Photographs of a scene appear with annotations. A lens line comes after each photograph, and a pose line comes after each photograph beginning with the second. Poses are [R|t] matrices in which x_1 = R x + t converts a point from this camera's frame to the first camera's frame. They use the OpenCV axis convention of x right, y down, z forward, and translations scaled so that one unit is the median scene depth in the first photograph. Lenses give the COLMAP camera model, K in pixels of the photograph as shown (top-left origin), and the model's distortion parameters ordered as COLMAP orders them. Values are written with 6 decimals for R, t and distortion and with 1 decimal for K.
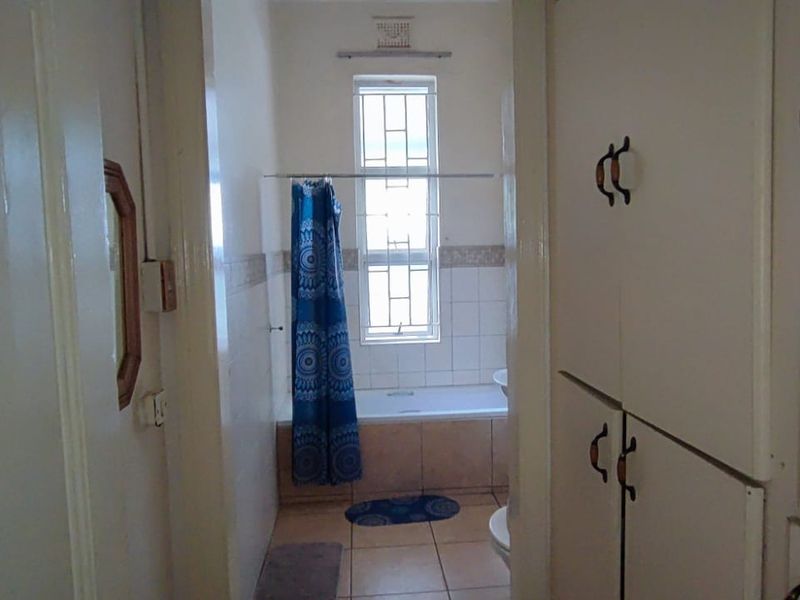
lens RADIAL K [[621.8, 0, 400.1], [0, 621.8, 299.7], [0, 0, 1]] dist [-0.010866, -0.005587]
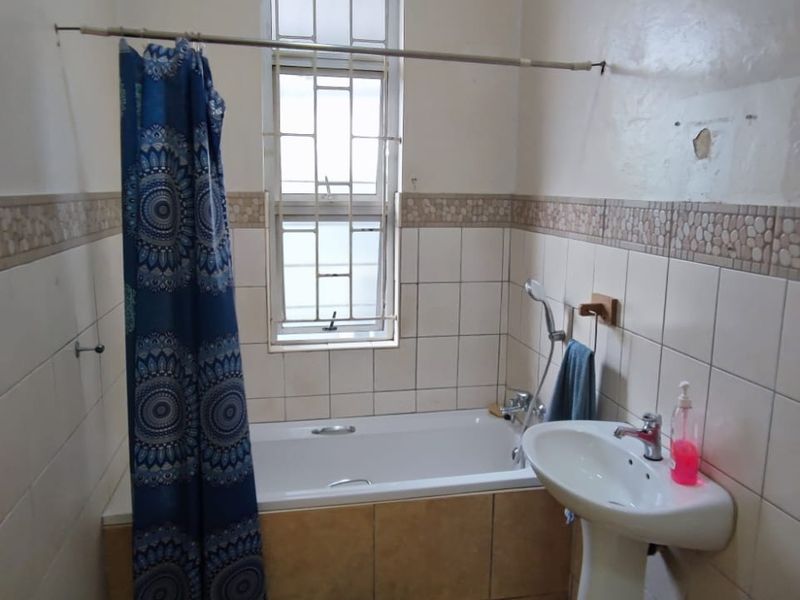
lens RADIAL K [[621.8, 0, 402.5], [0, 621.8, 297.5], [0, 0, 1]] dist [-0.010866, -0.005587]
pose [[0.990852, 0.012539, 0.134369, -0.019718], [-0.023769, 0.996325, 0.082293, -0.039821], [-0.132844, -0.084734, 0.987508, 0.472844]]
